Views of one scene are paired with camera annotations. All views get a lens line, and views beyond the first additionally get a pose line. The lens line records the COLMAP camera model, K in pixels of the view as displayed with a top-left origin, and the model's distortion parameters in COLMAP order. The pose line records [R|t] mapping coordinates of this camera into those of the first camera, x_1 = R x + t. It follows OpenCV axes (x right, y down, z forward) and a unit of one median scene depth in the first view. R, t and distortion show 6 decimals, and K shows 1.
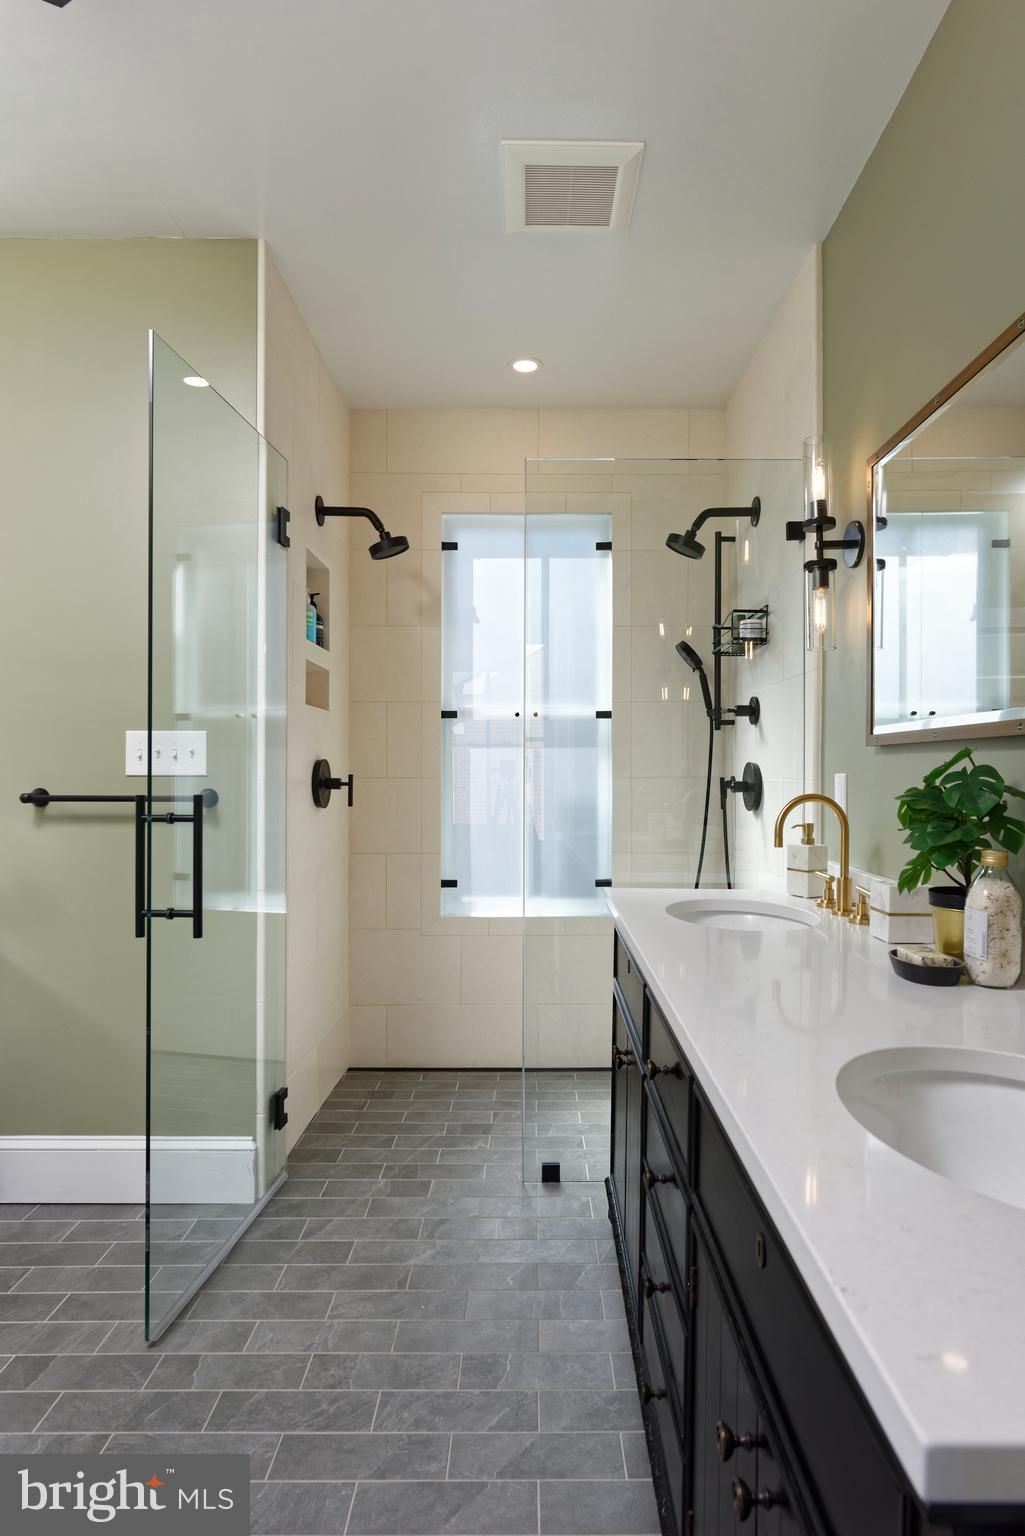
lens RADIAL K [[900.3, 0, 512.5], [0, 900.3, 768.0], [0, 0, 1]] dist [-0.000300, 0.035086]
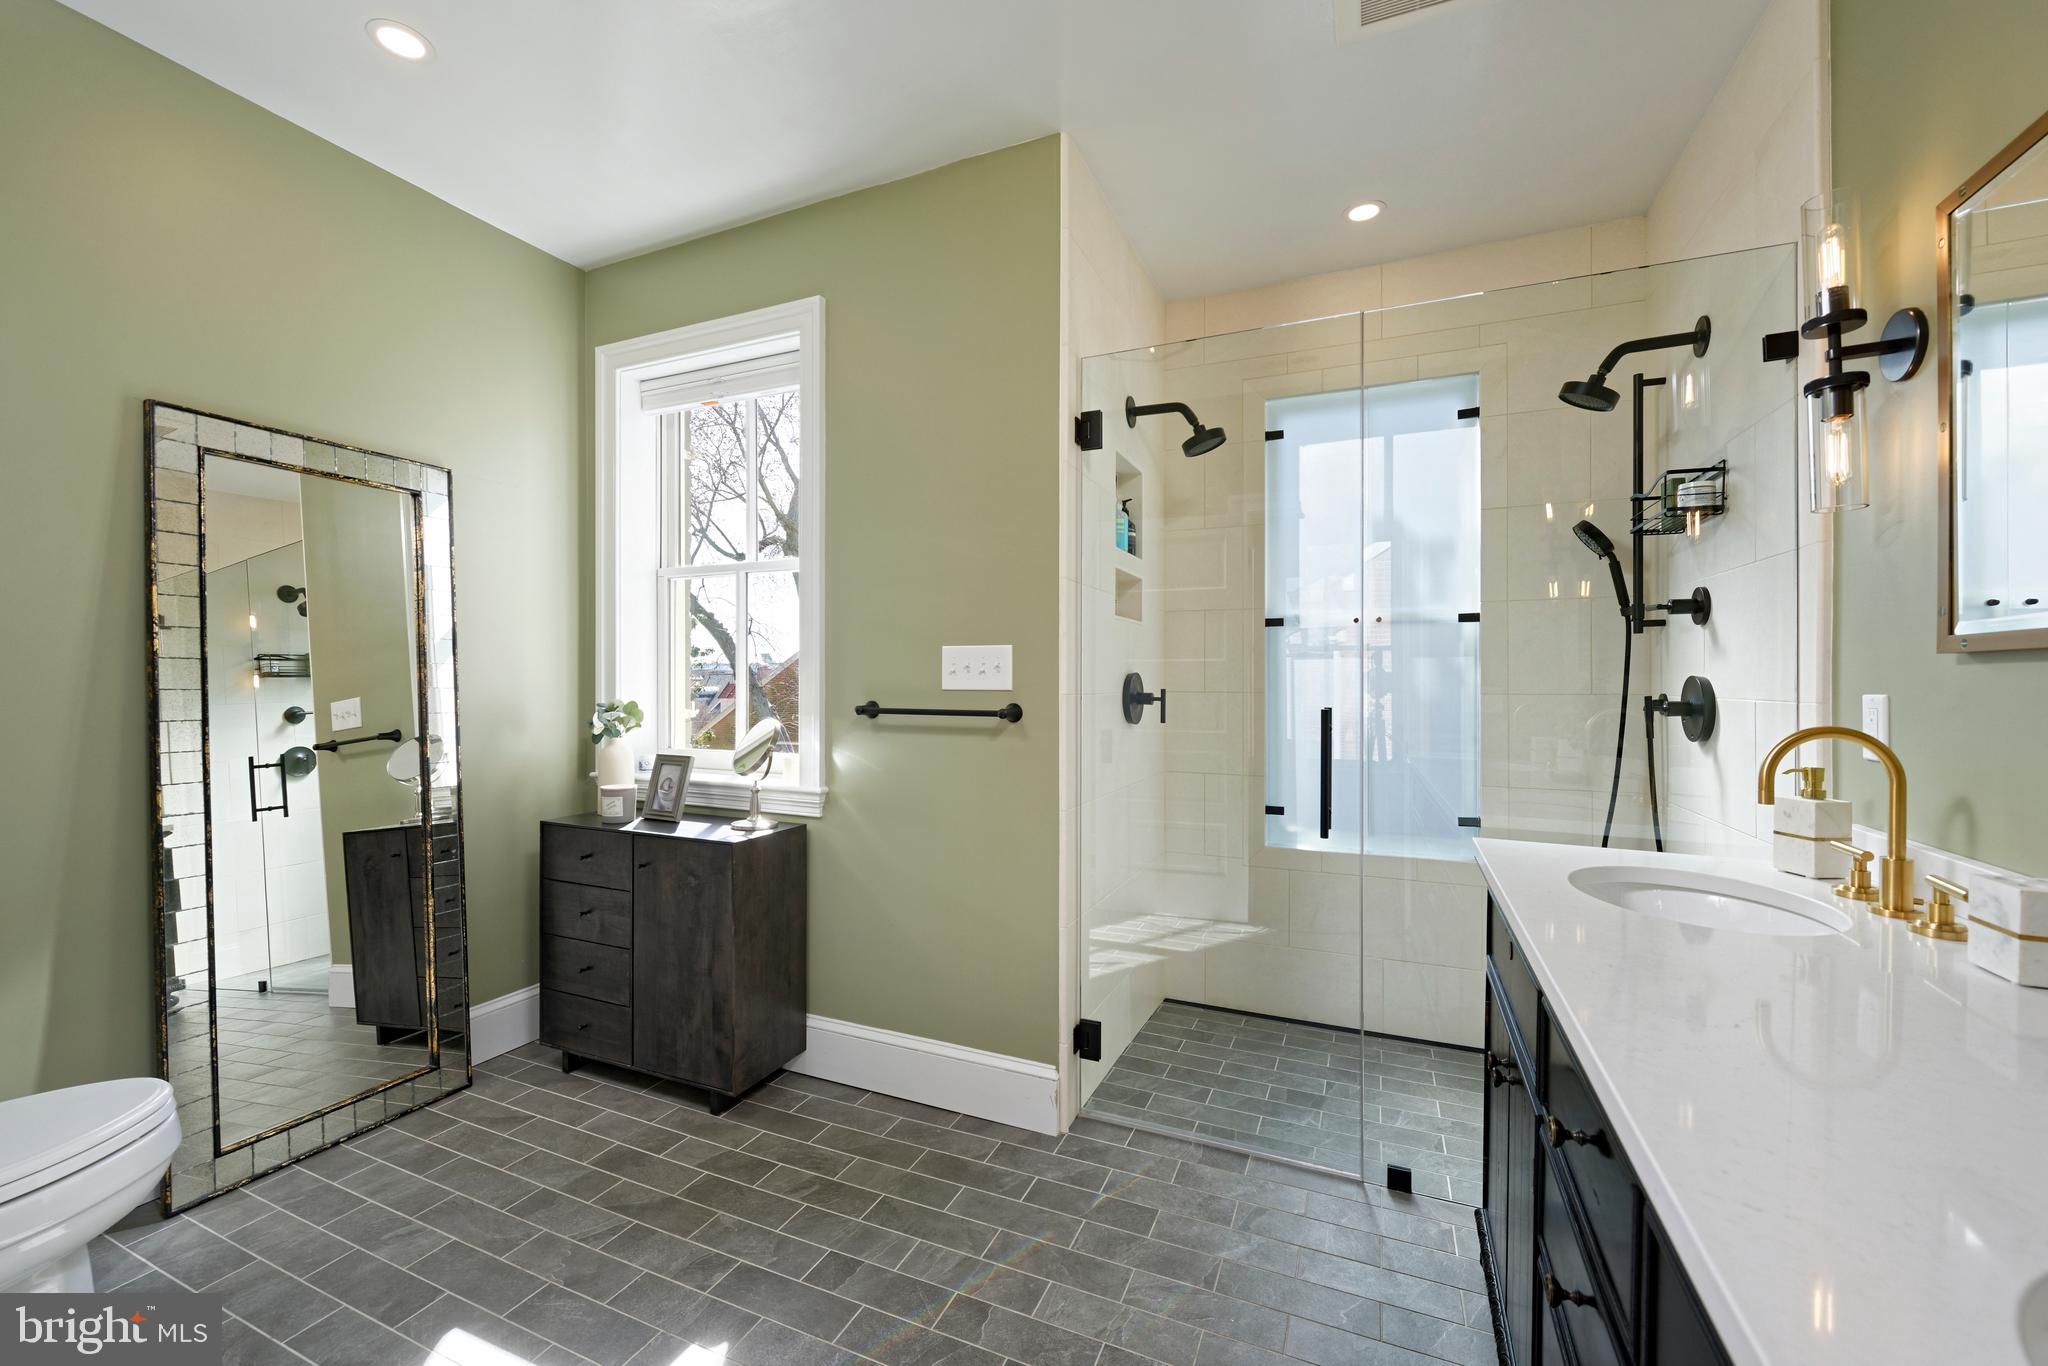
lens RADIAL K [[816.0, 0, 1024.6], [0, 816.0, 671.1], [0, 0, 1]] dist [0.000281, 0.000073]
pose [[0.923722, -0.003084, -0.383052, 0.012965], [0.000718, 0.999980, -0.006321, -0.006612], [0.383063, 0.005564, 0.923705, 0.174676]]
